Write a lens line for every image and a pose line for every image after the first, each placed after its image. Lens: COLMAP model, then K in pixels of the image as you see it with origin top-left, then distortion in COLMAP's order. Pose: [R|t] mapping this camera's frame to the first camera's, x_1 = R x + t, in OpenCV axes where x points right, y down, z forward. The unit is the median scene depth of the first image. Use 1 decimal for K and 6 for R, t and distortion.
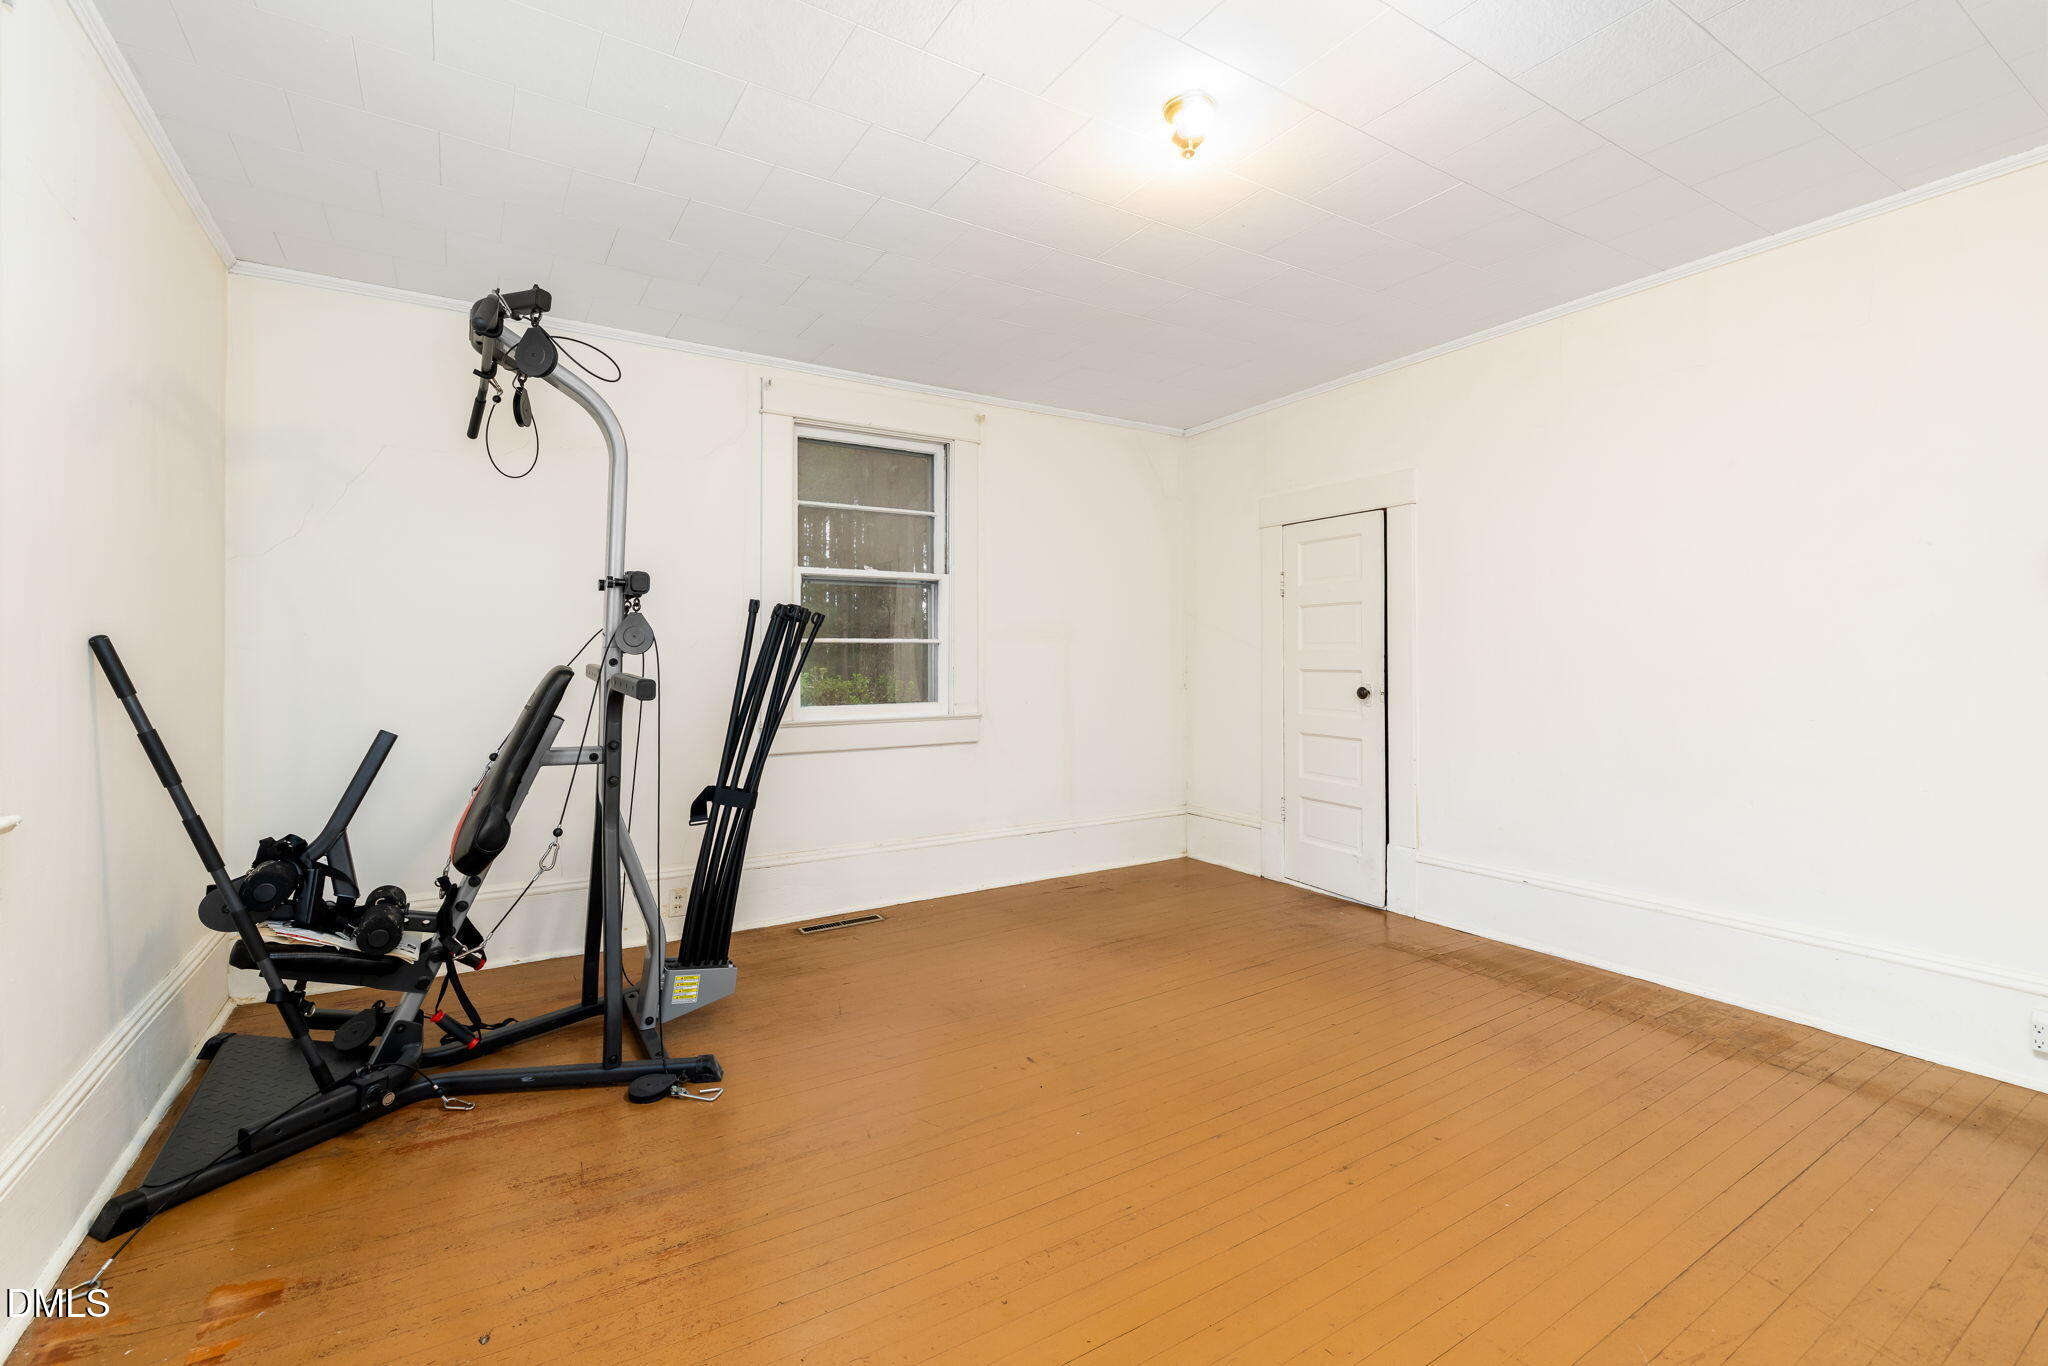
lens RADIAL K [[887.2, 0, 1016.4], [0, 887.2, 655.8], [0, 0, 1]] dist [-0.000314, 0.000262]
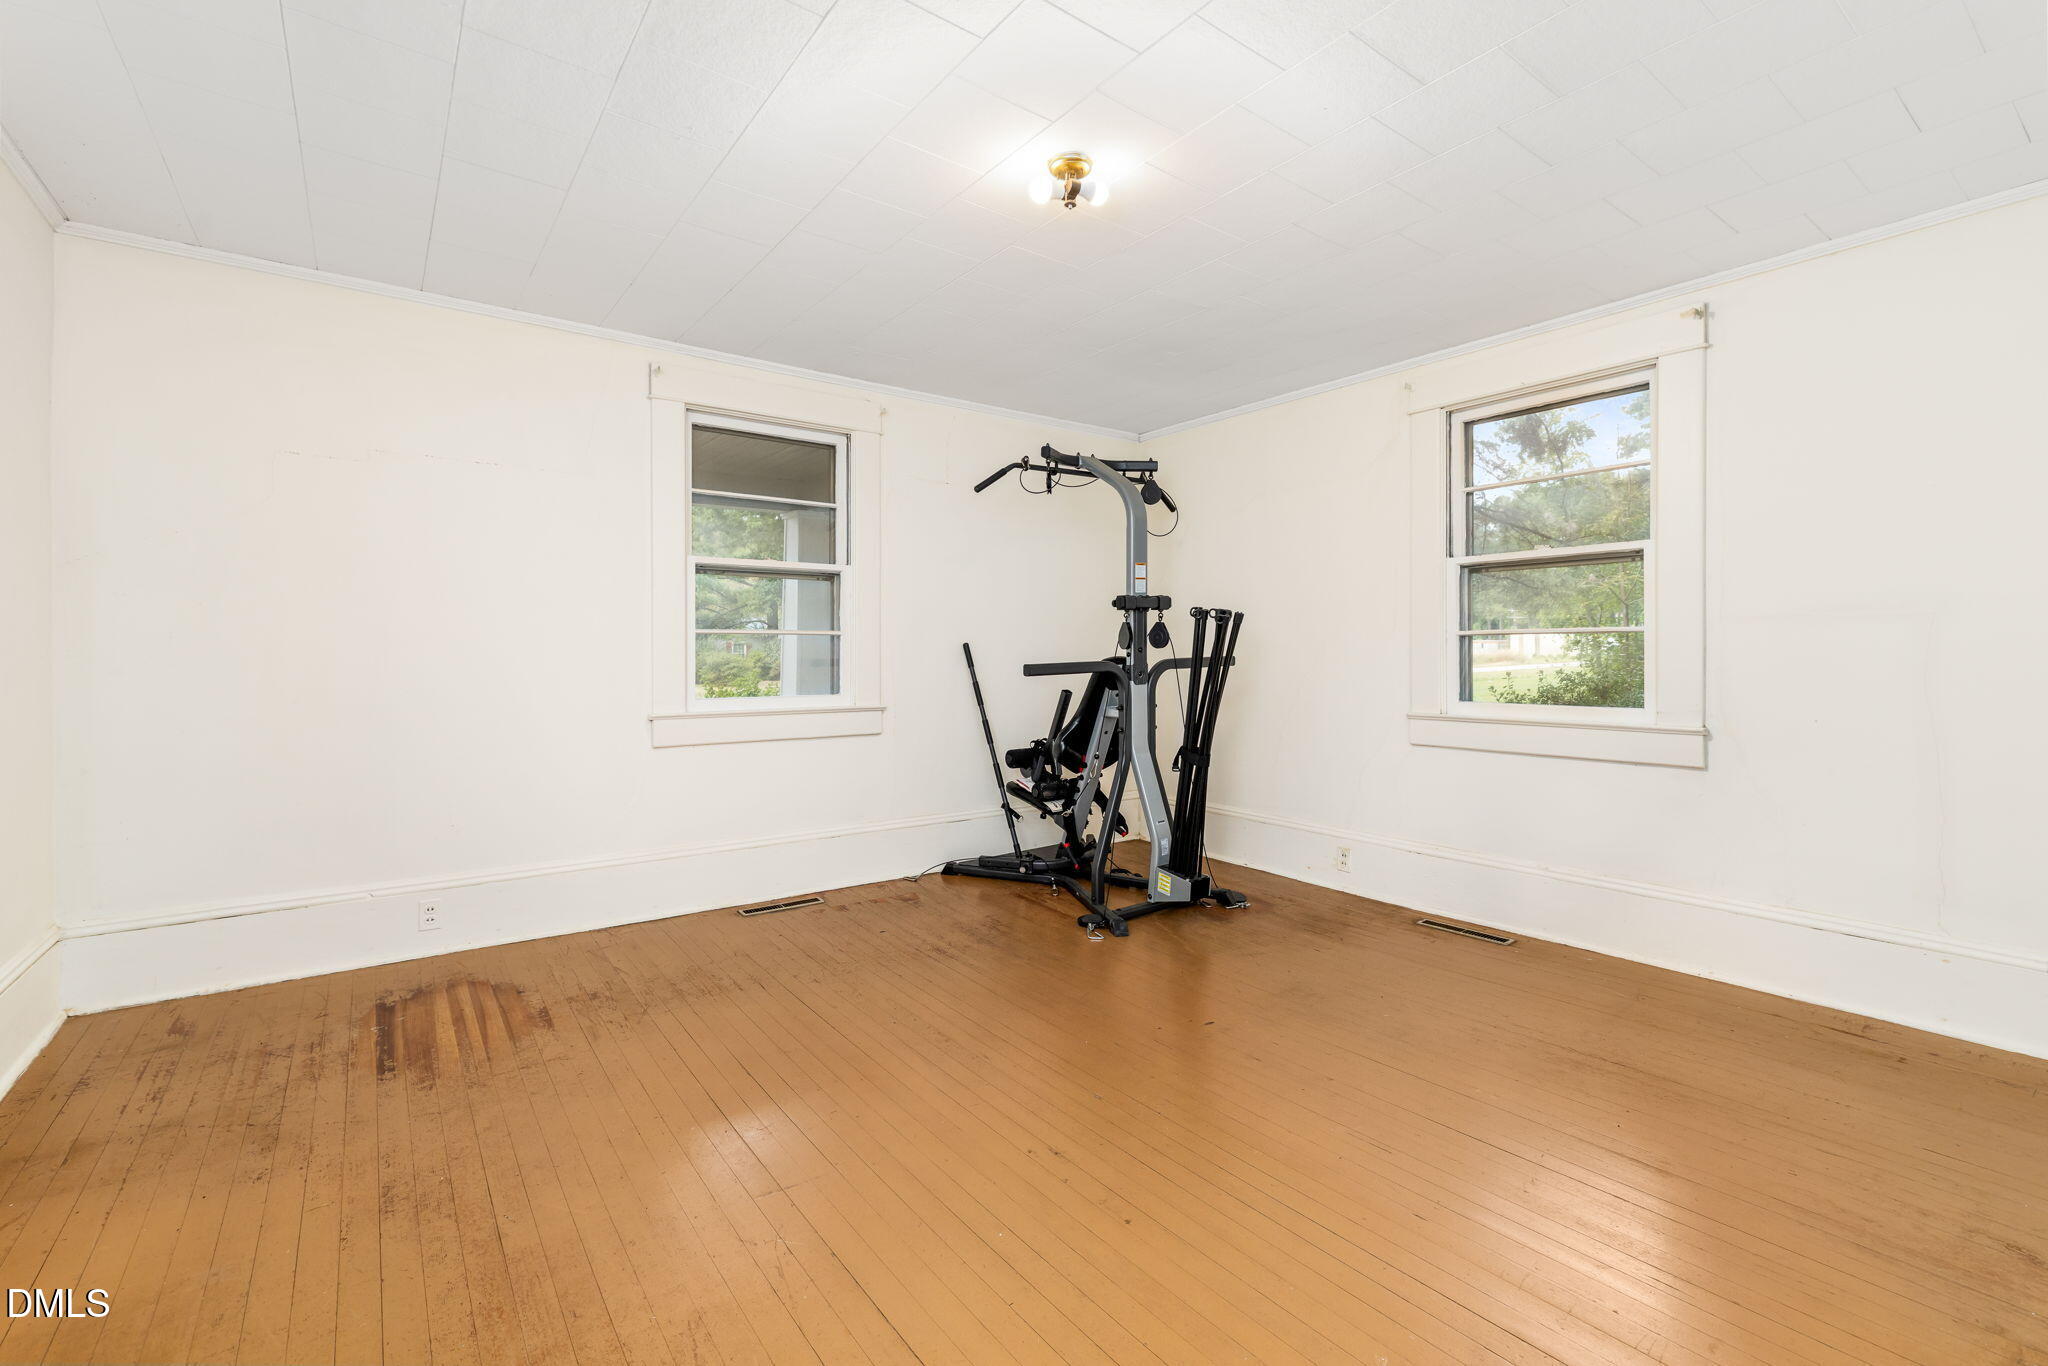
lens RADIAL K [[887.2, 0, 1016.4], [0, 887.2, 655.8], [0, 0, 1]] dist [-0.000314, 0.000262]
pose [[0.075676, 0.005358, -0.997118, 1.167344], [0.007533, 0.999954, 0.005945, -0.003344], [0.997104, -0.007961, 0.075632, 0.741943]]
